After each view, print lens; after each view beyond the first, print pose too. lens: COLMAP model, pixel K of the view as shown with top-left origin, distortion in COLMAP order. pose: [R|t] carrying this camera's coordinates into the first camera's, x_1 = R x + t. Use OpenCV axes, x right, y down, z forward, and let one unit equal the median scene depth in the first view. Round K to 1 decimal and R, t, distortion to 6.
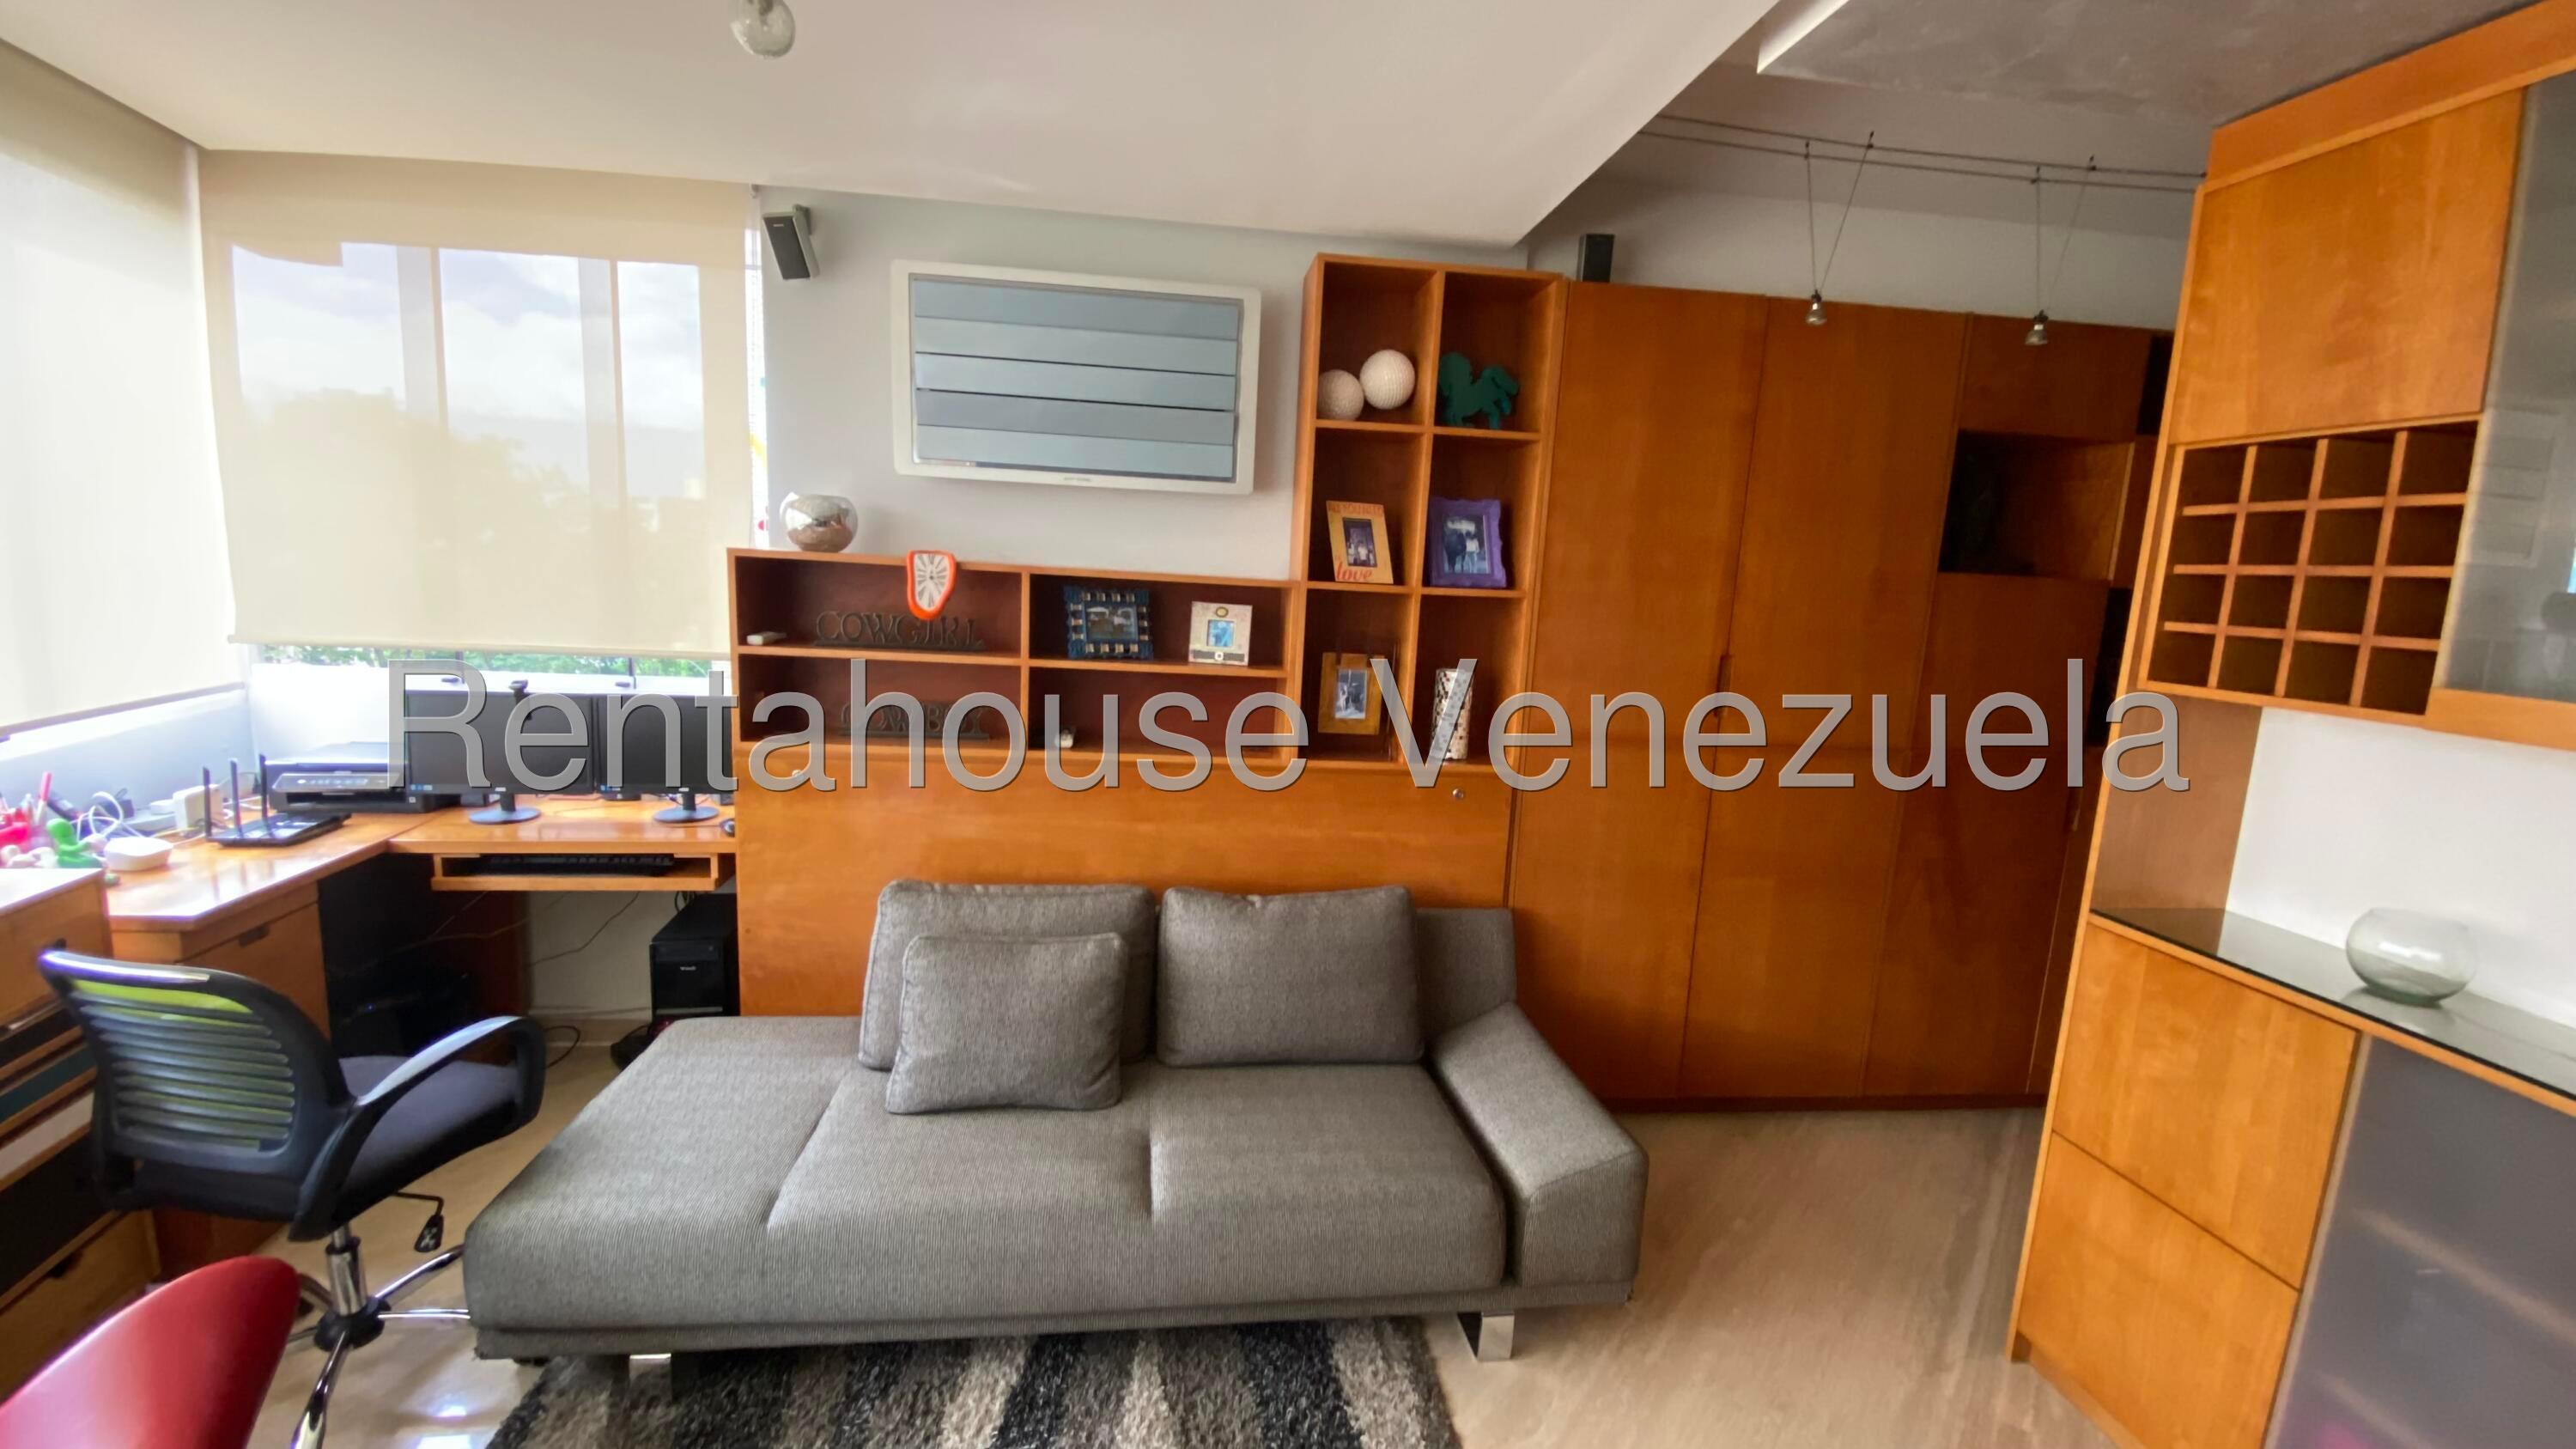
lens RADIAL K [[1079.1, 0, 1289.0], [0, 1079.1, 727.8], [0, 0, 1]] dist [-0.000471, -0.000183]
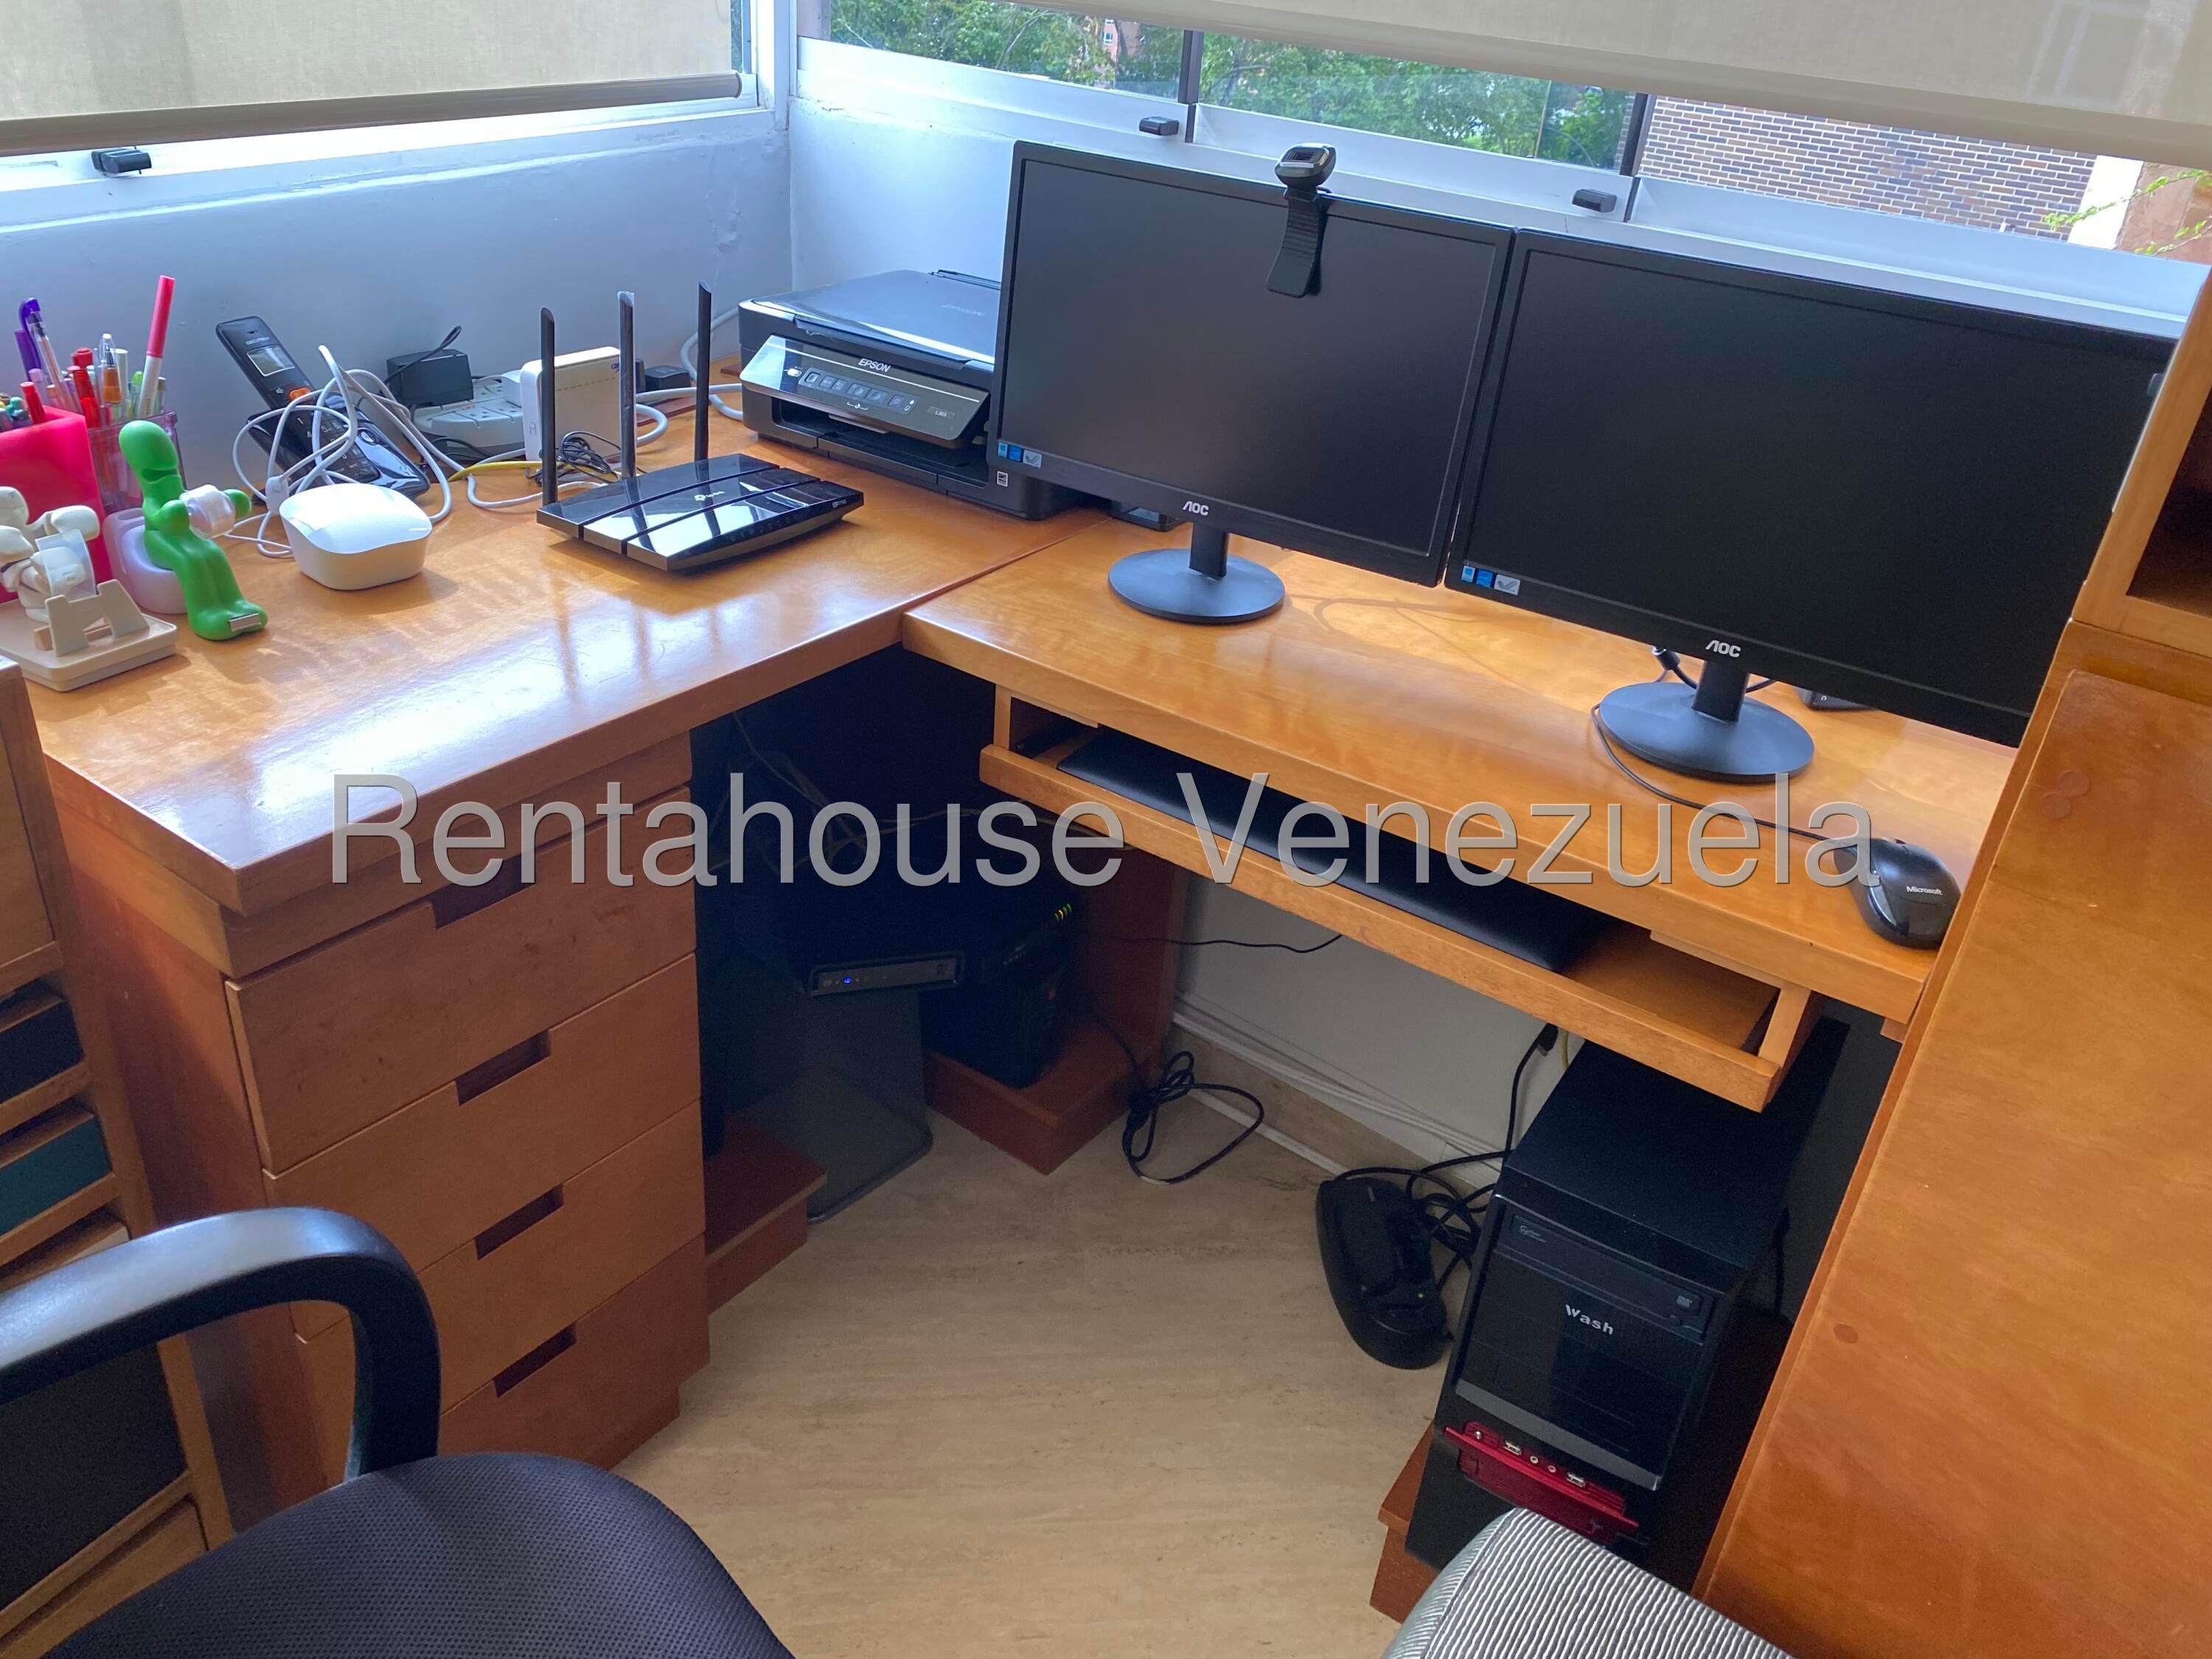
lens RADIAL K [[1675.2, 0, 1103.6], [0, 1675.2, 832.6], [0, 0, 1]] dist [0.042649, -0.001087]
pose [[0.721352, 0.353404, -0.595615, -0.431306], [-0.157273, 0.921129, 0.356071, -0.027763], [0.674476, -0.163179, 0.720039, 0.622264]]
